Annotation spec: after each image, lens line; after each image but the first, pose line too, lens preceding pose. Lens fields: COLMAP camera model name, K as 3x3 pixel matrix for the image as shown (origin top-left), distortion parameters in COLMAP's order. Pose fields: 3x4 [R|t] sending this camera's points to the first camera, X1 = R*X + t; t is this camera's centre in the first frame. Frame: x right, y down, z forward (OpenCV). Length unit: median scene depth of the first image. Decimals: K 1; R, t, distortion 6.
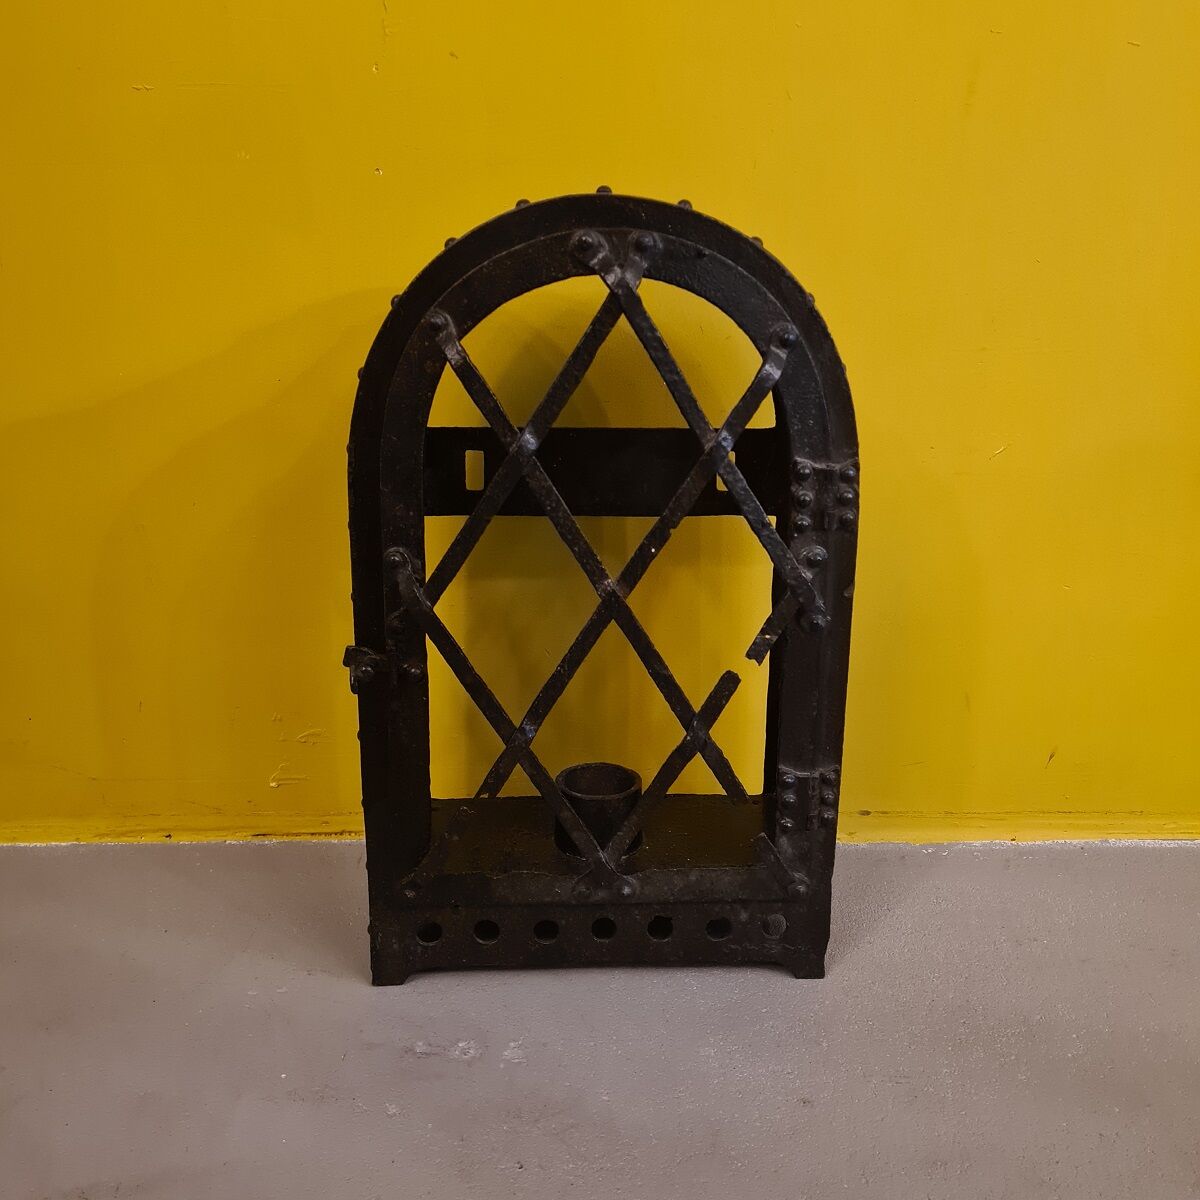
lens RADIAL K [[1224.9, 0, 606.3], [0, 1224.9, 586.2], [0, 0, 1]] dist [0.014580, 0.000000]
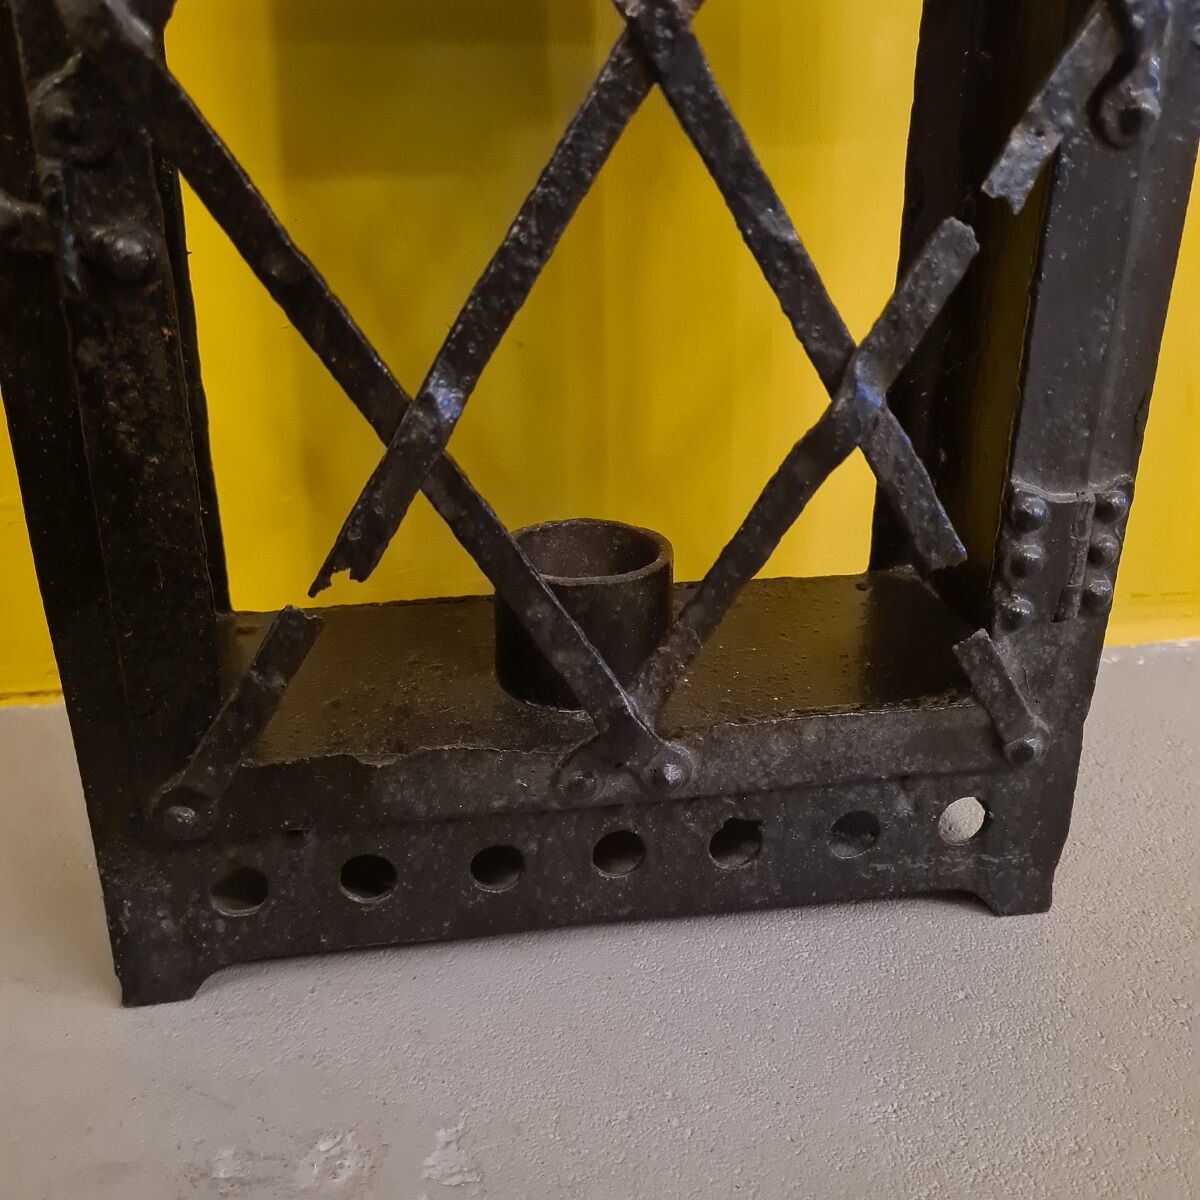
lens RADIAL K [[1224.9, 0, 600.0], [0, 1224.9, 580.4], [0, 0, 1]] dist [0.014580, 0.000000]
pose [[0.993879, -0.051050, 0.097969, -0.053301], [0.038626, 0.991434, 0.124764, 0.123733], [-0.103499, -0.120217, 0.987338, 0.582618]]
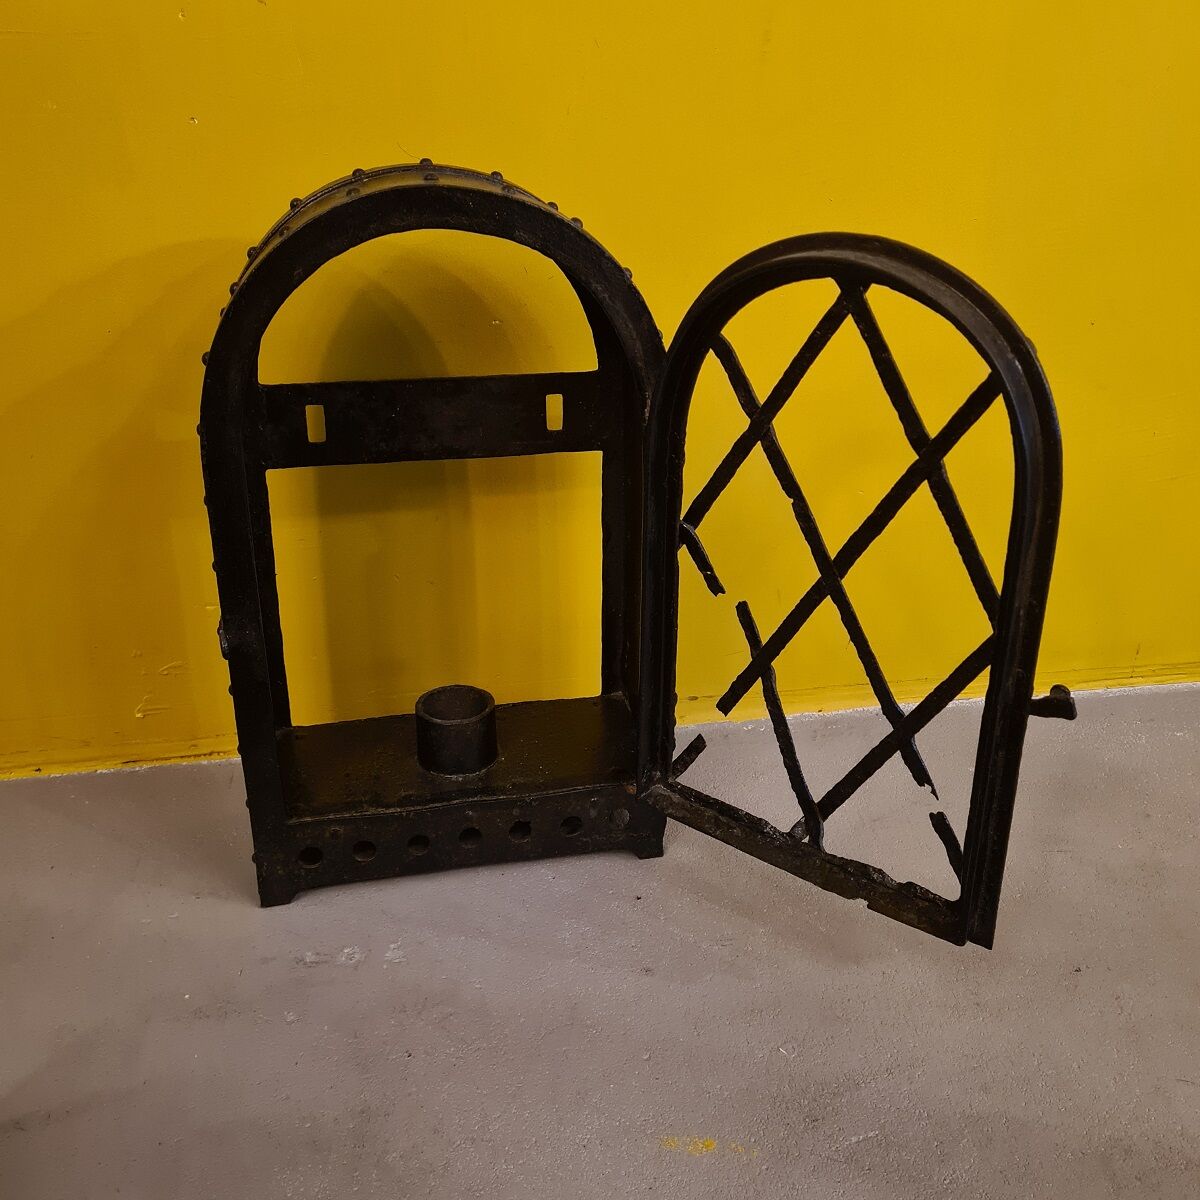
lens RADIAL K [[1224.9, 0, 625.1], [0, 1224.9, 591.3], [0, 0, 1]] dist [0.014580, 0.000000]
pose [[0.987740, -0.060034, 0.144102, -0.007557], [0.036212, 0.986031, 0.162579, -0.128150], [-0.151849, -0.155368, 0.976116, -0.092784]]
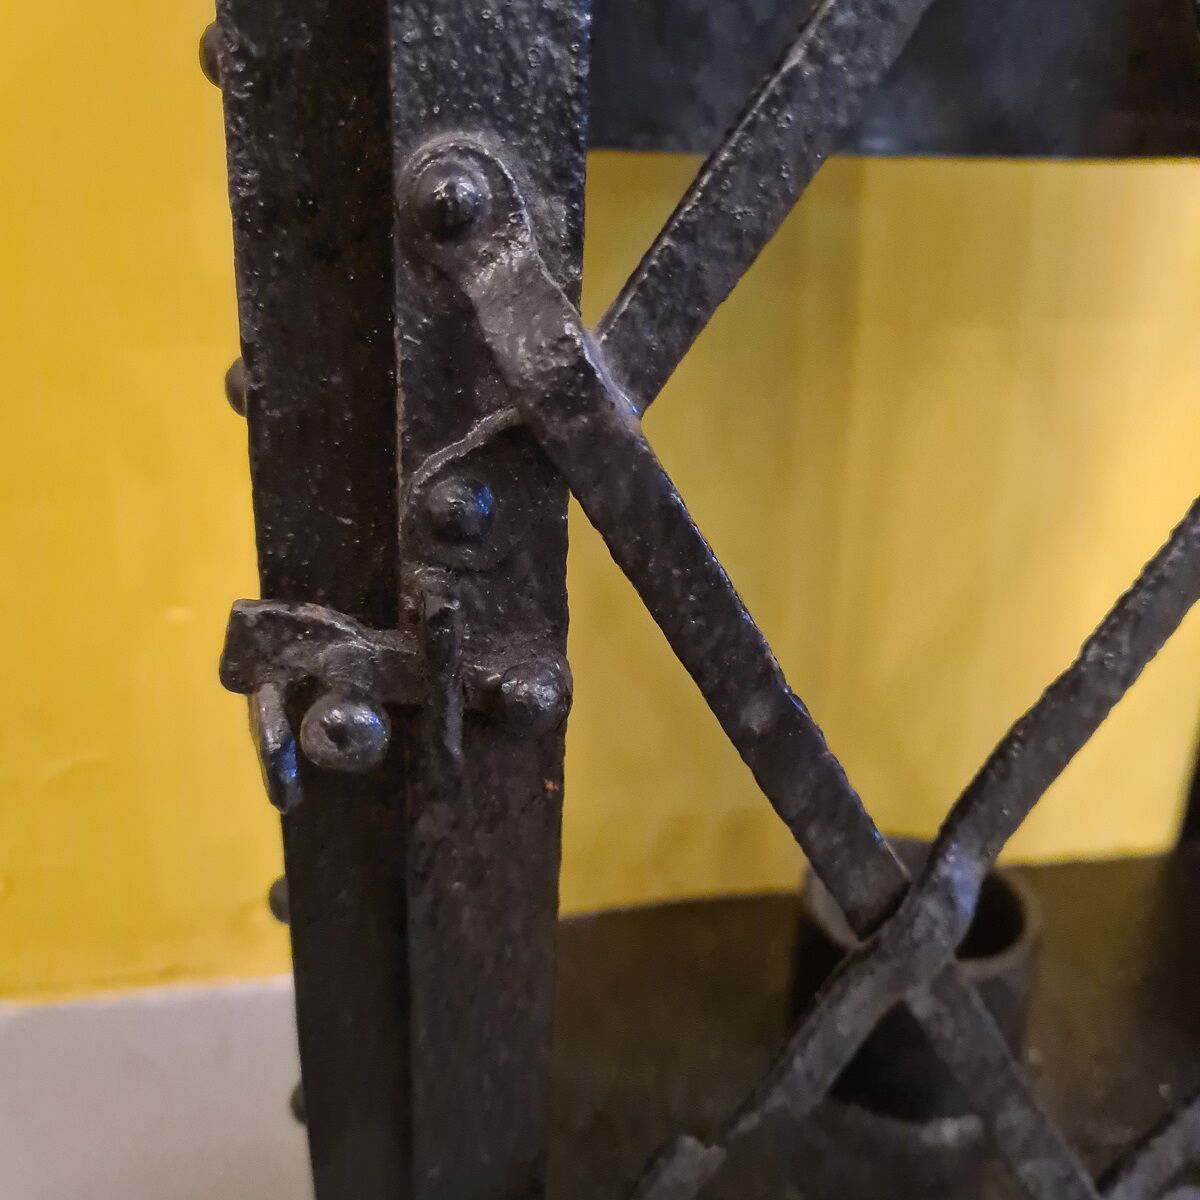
lens RADIAL K [[1224.9, 0, 611.1], [0, 1224.9, 572.6], [0, 0, 1]] dist [0.014580, 0.000000]
pose [[0.982549, -0.054257, 0.177917, -0.175780], [0.040038, 0.995782, 0.082556, 0.025761], [-0.181646, -0.073992, 0.980576, 0.734982]]
